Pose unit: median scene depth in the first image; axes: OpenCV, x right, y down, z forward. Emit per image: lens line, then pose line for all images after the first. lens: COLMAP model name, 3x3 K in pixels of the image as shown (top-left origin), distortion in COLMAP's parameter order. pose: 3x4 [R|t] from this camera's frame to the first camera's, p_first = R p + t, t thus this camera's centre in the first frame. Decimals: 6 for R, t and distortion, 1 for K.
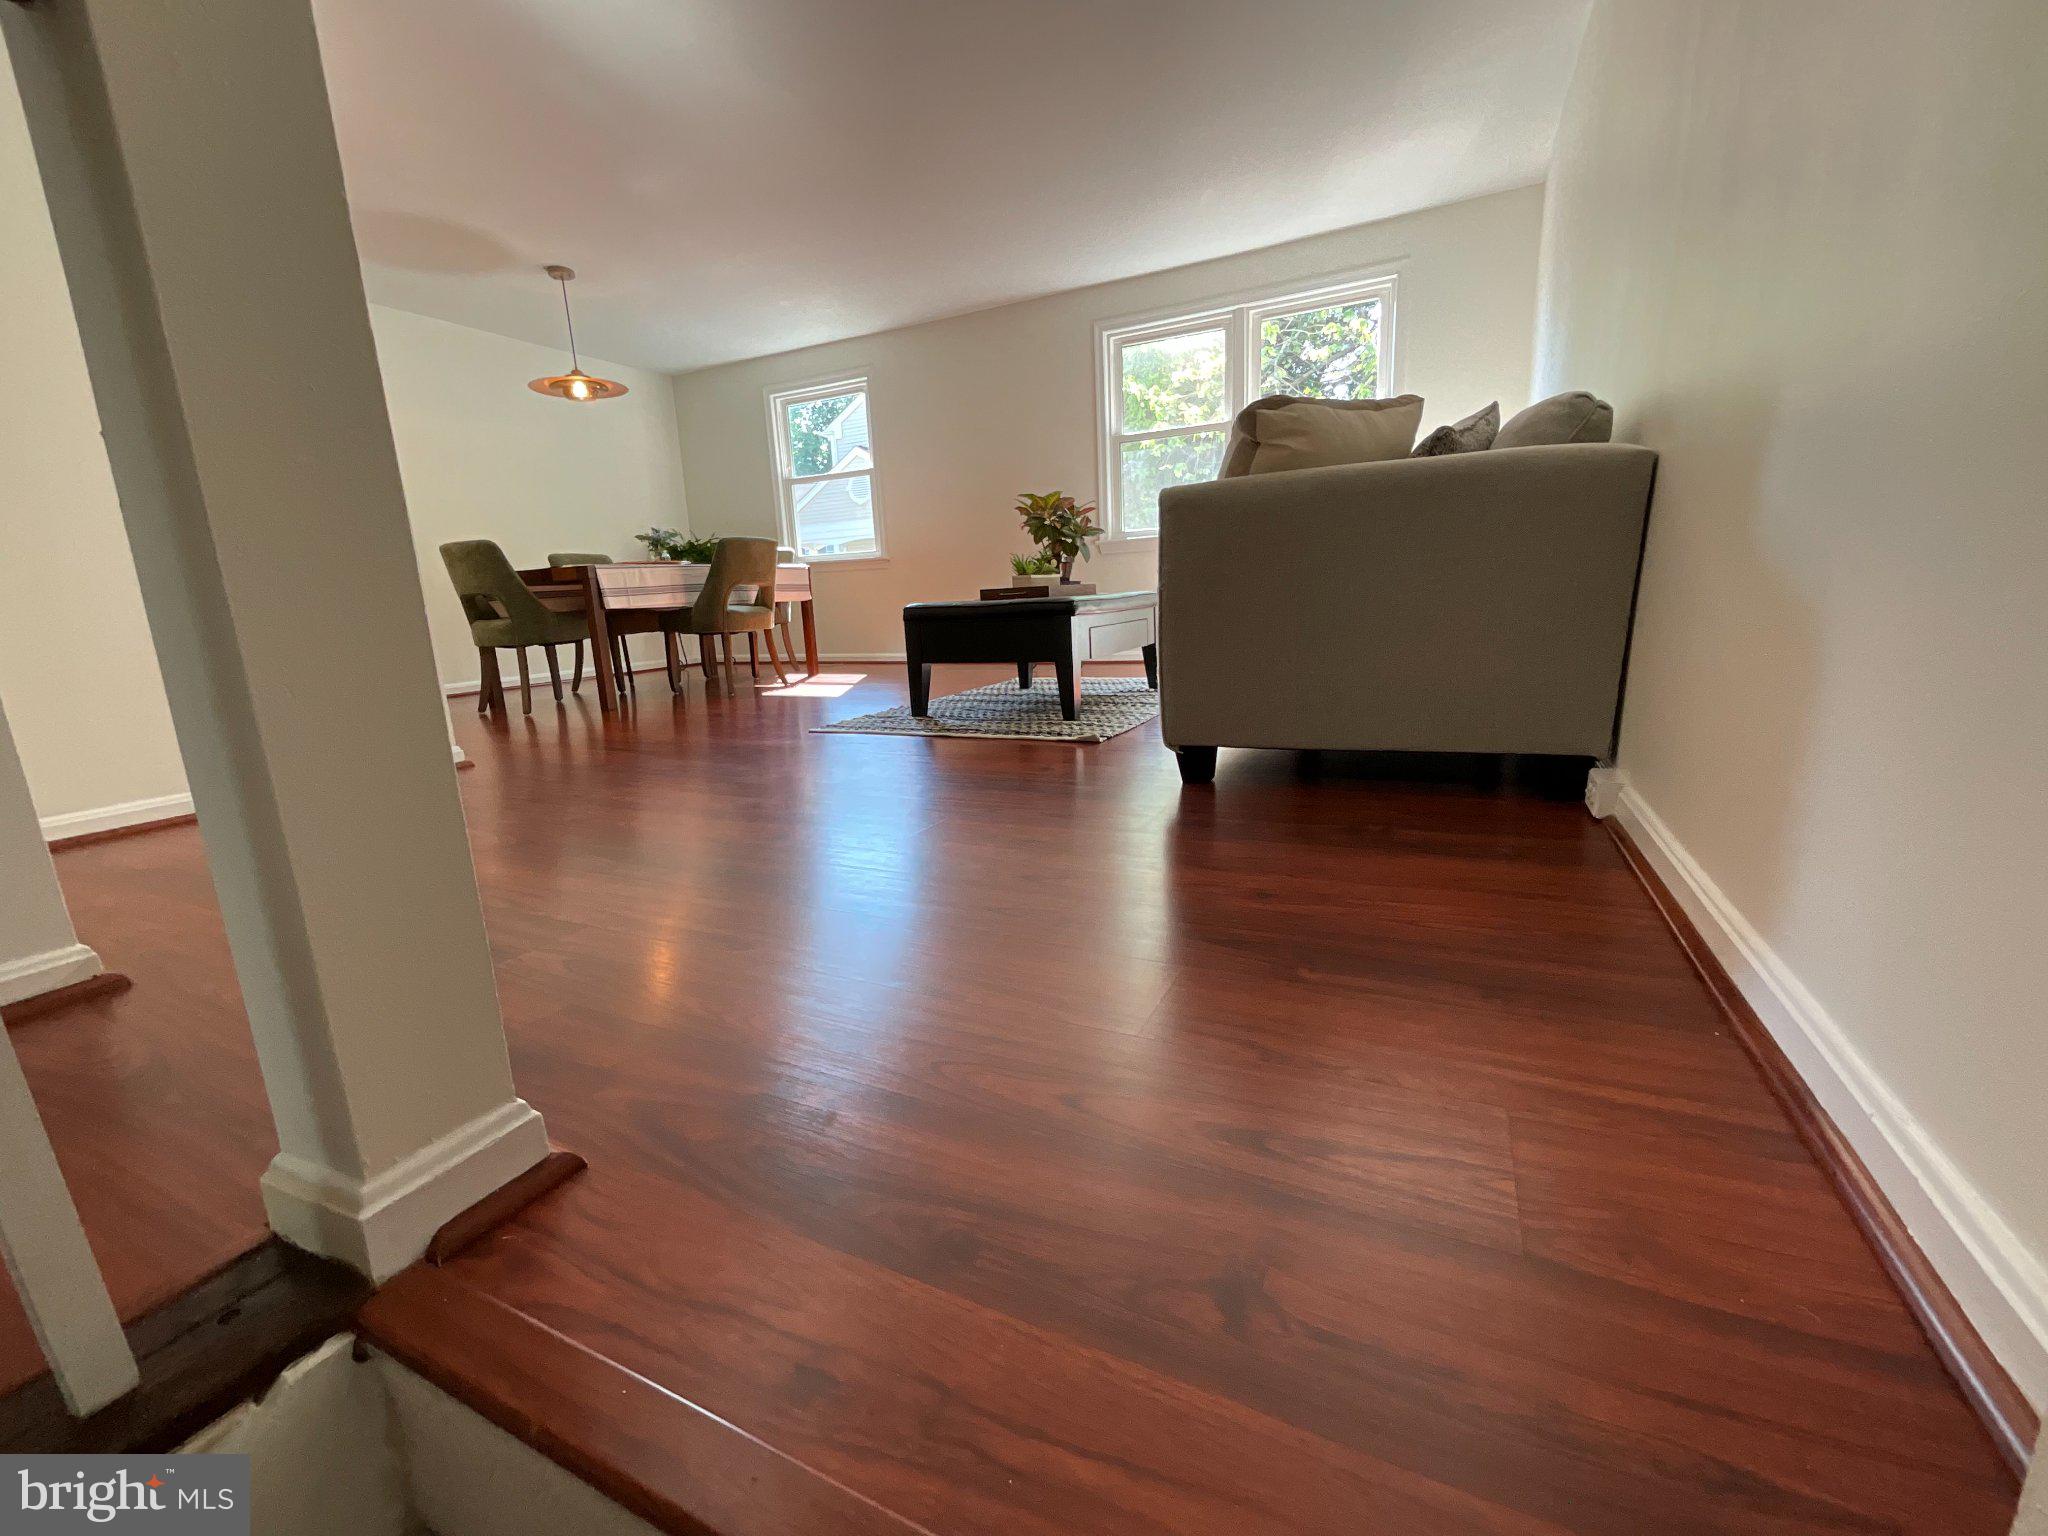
lens RADIAL K [[834.4, 0, 1026.9], [0, 834.4, 768.7], [0, 0, 1]] dist [-0.004490, 0.002391]
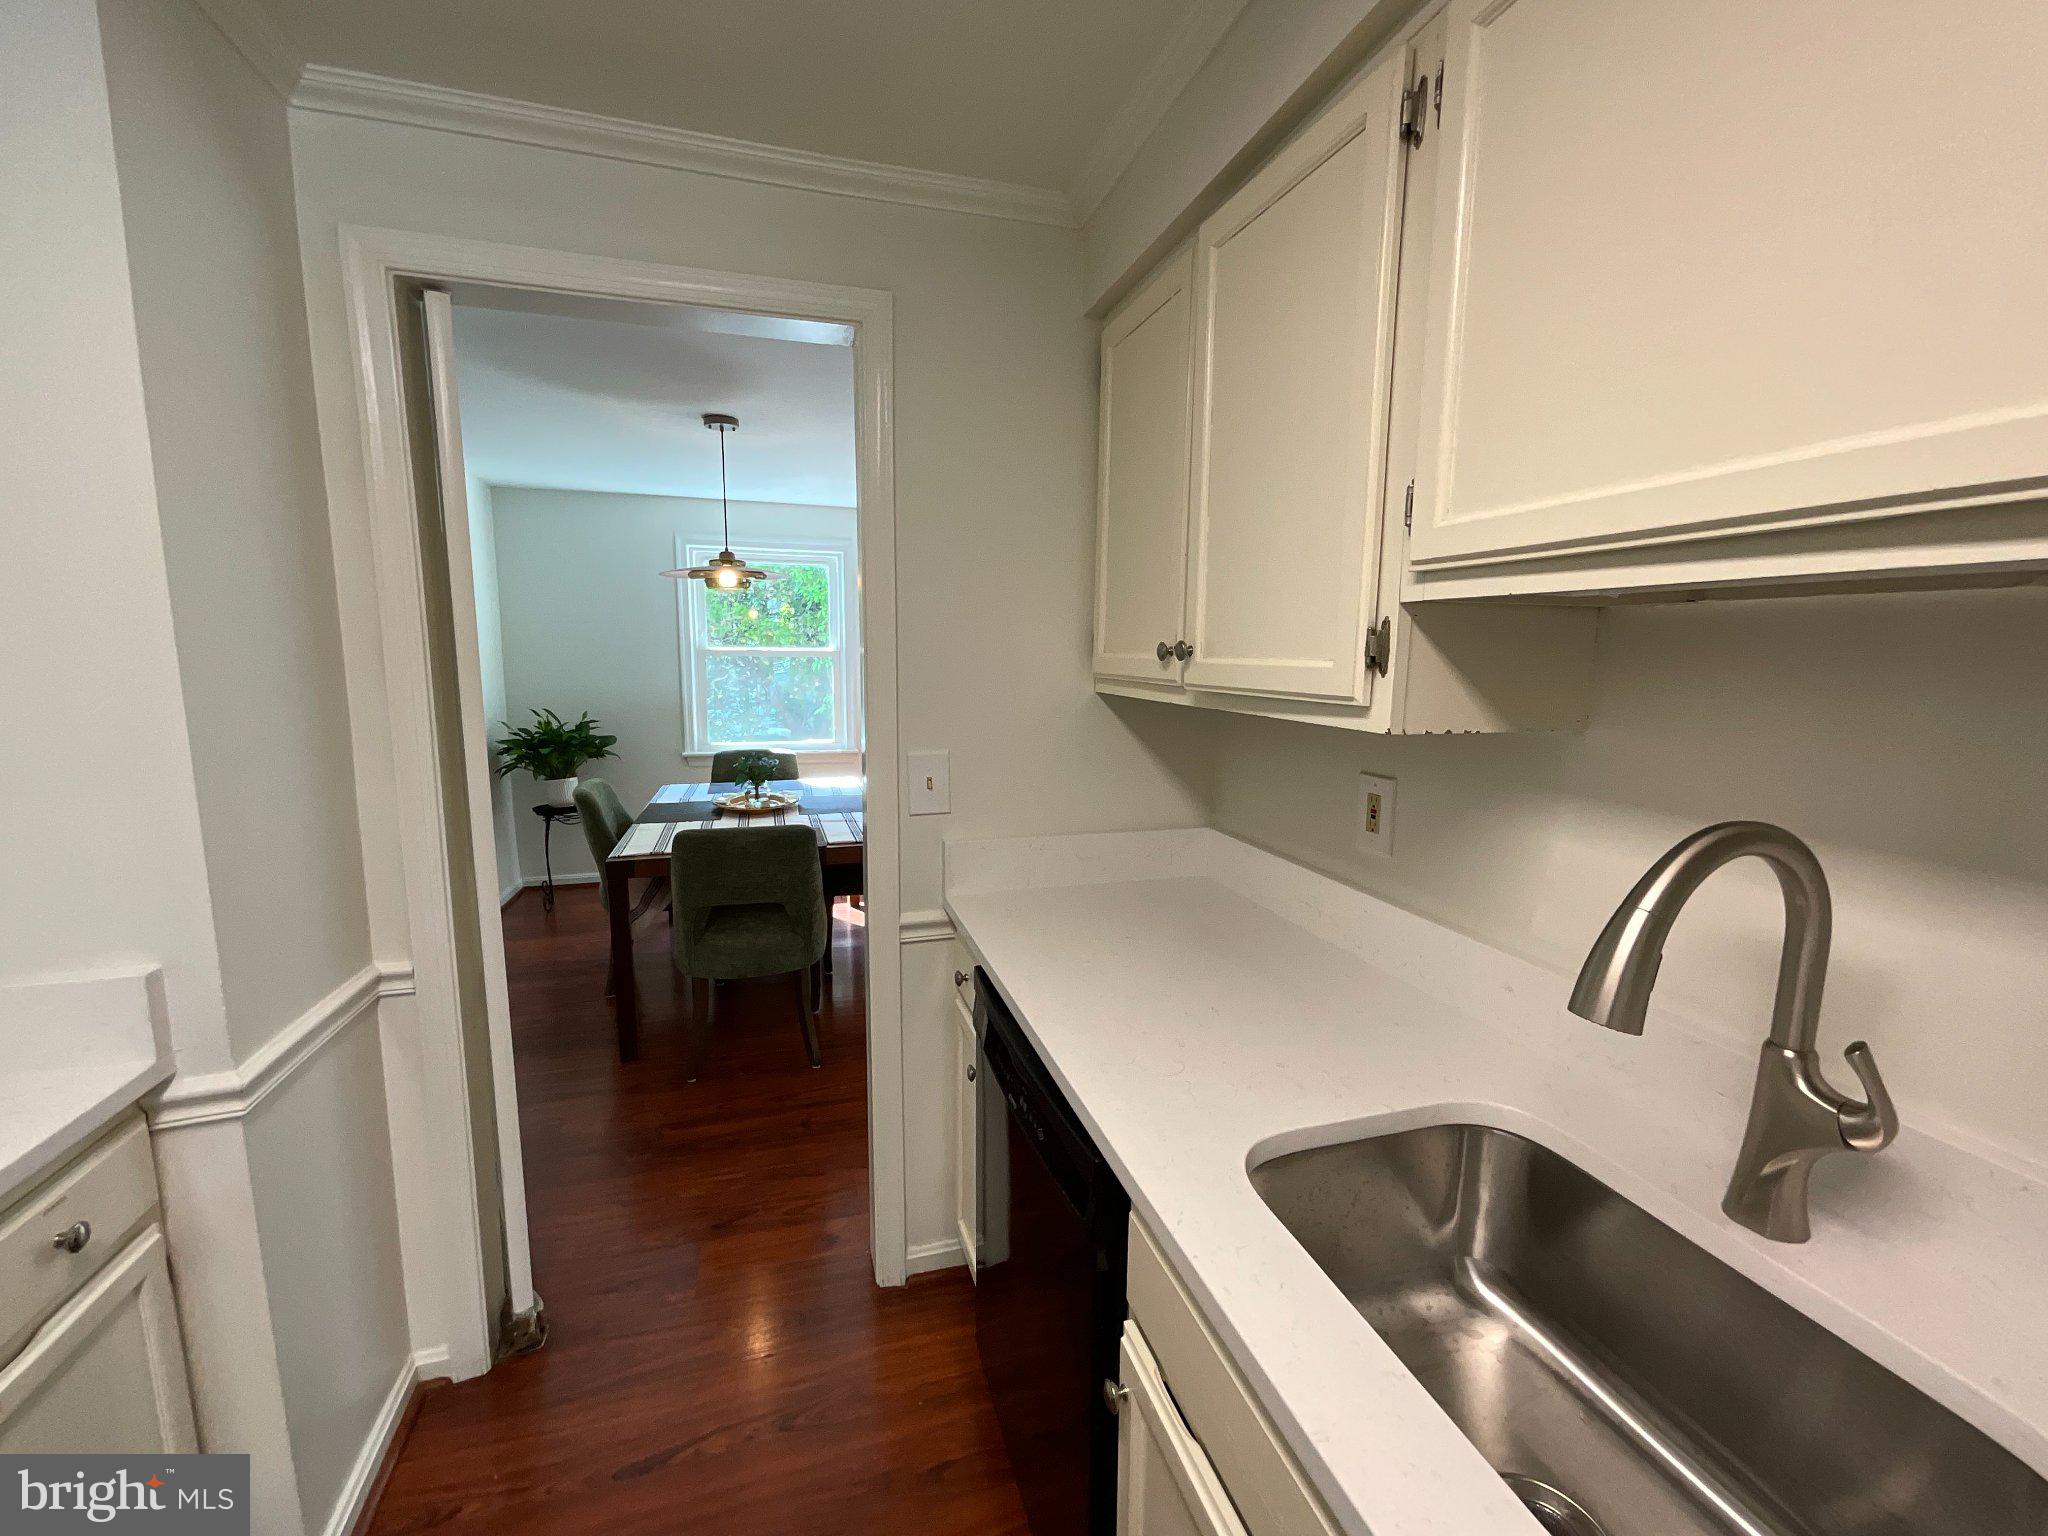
lens RADIAL K [[834.4, 0, 1008.4], [0, 834.4, 761.2], [0, 0, 1]] dist [-0.004490, 0.002391]
pose [[0.743552, -0.041704, 0.667376, -0.756352], [0.102775, 0.993322, -0.052433, -0.215014], [-0.660732, 0.107576, 0.742873, 0.294622]]
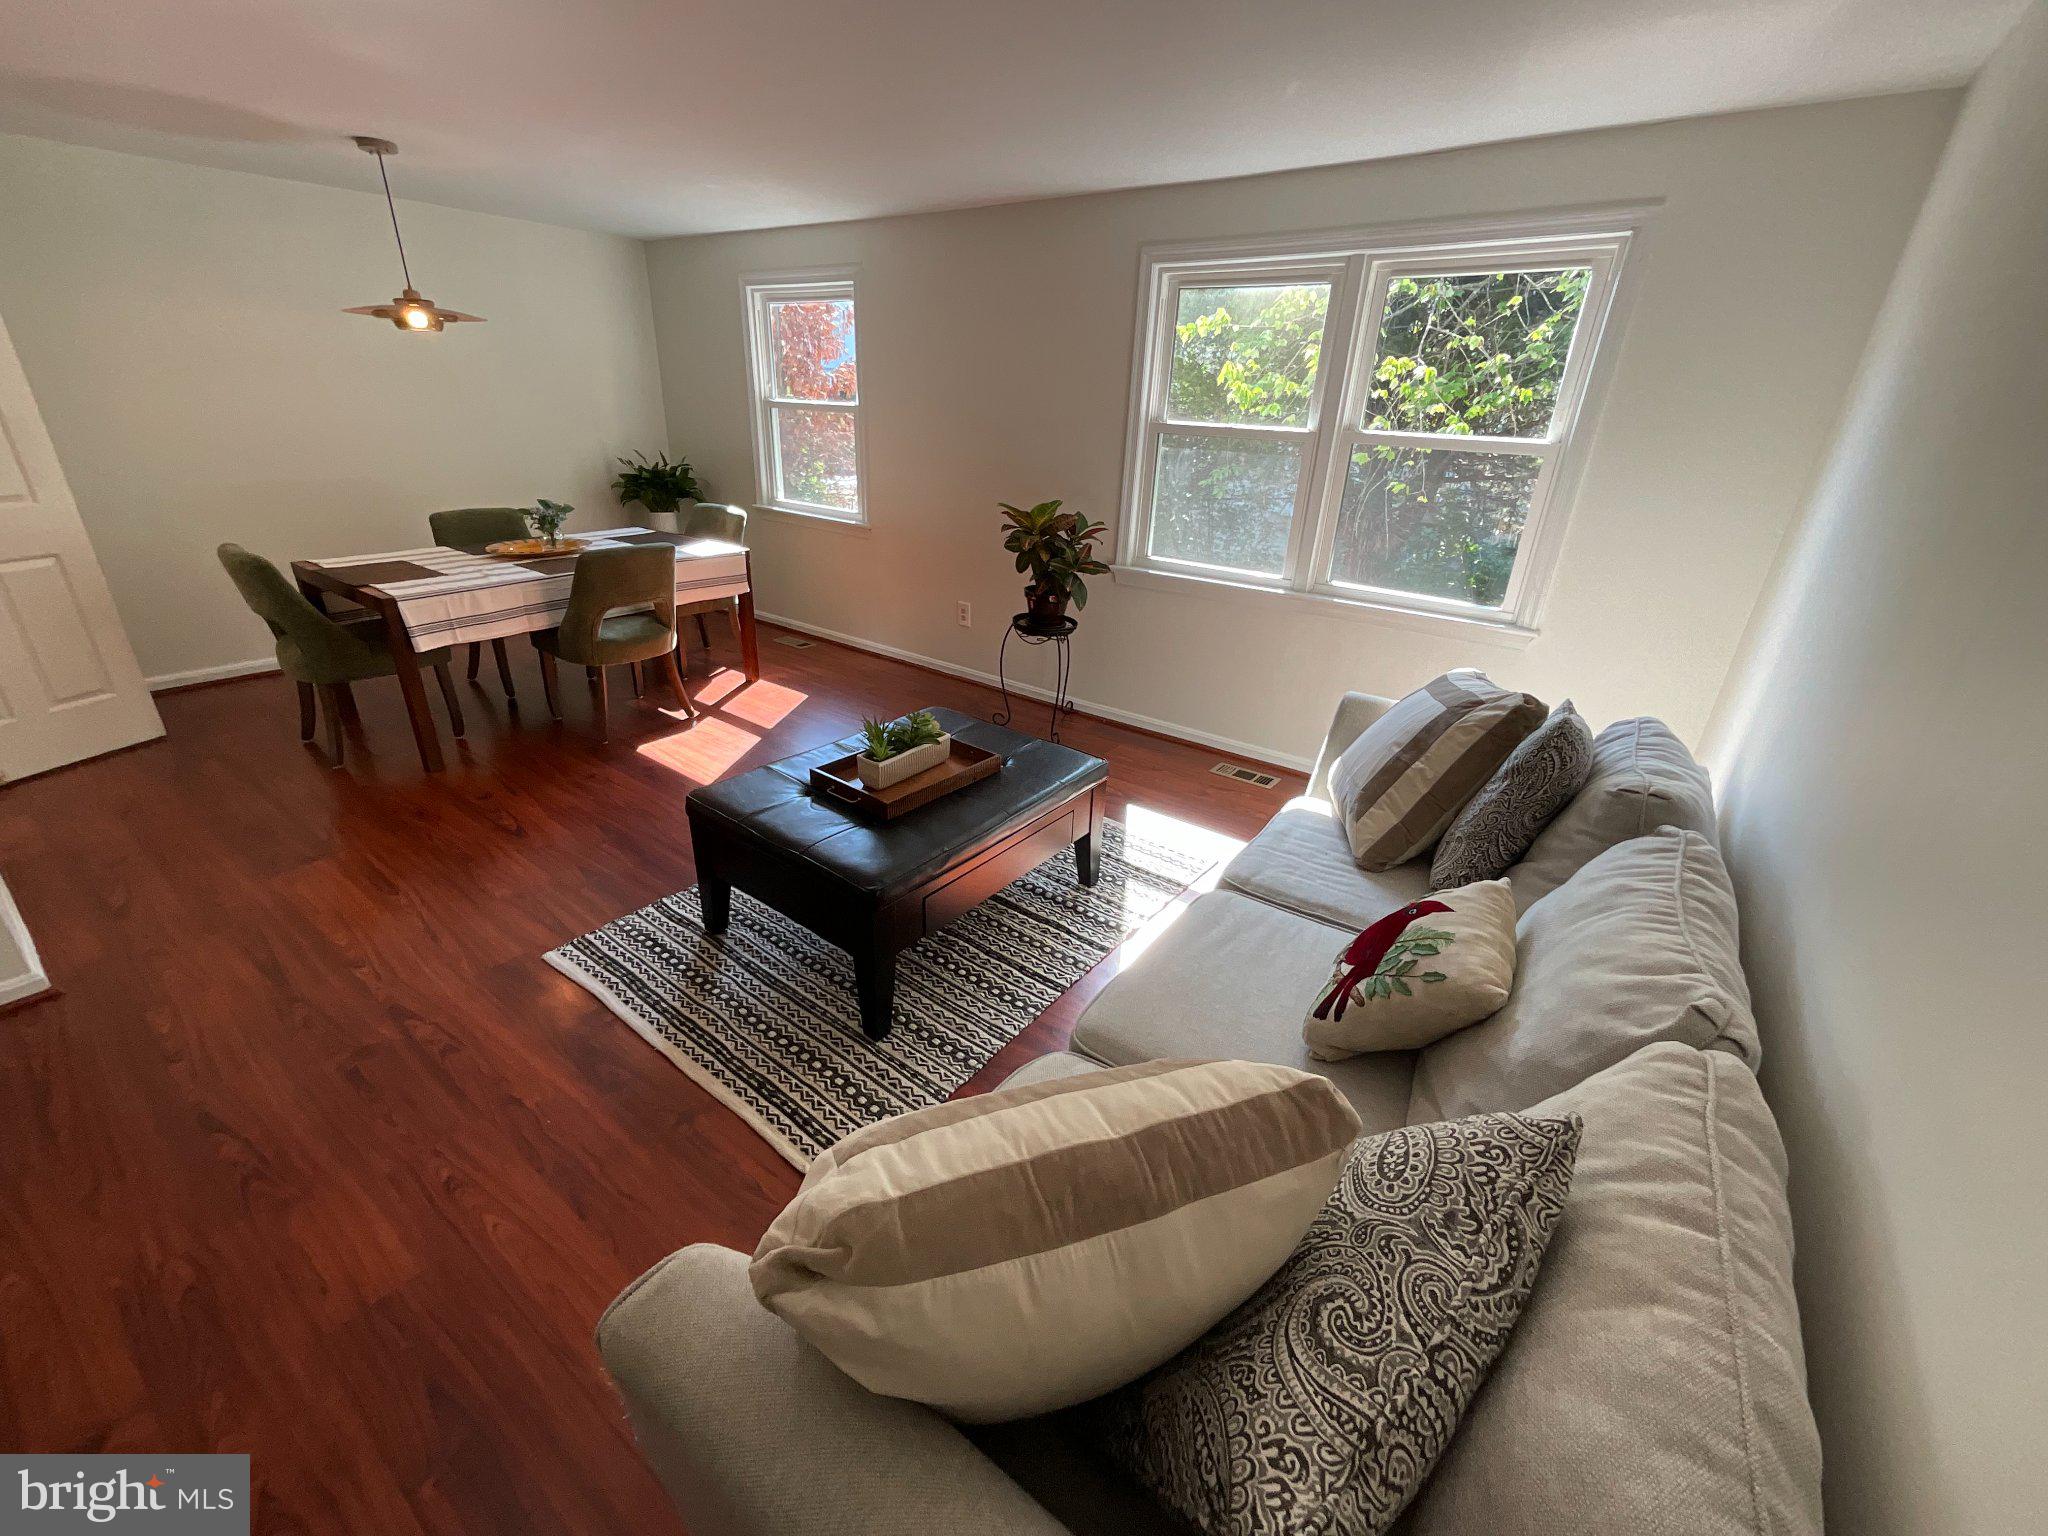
lens RADIAL K [[834.4, 0, 1025.4], [0, 834.4, 765.5], [0, 0, 1]] dist [-0.004490, 0.002391]
pose [[0.980072, 0.150014, -0.130210, 0.138952], [-0.120273, 0.969828, 0.212055, -0.261727], [0.158093, -0.192168, 0.968544, 0.255265]]
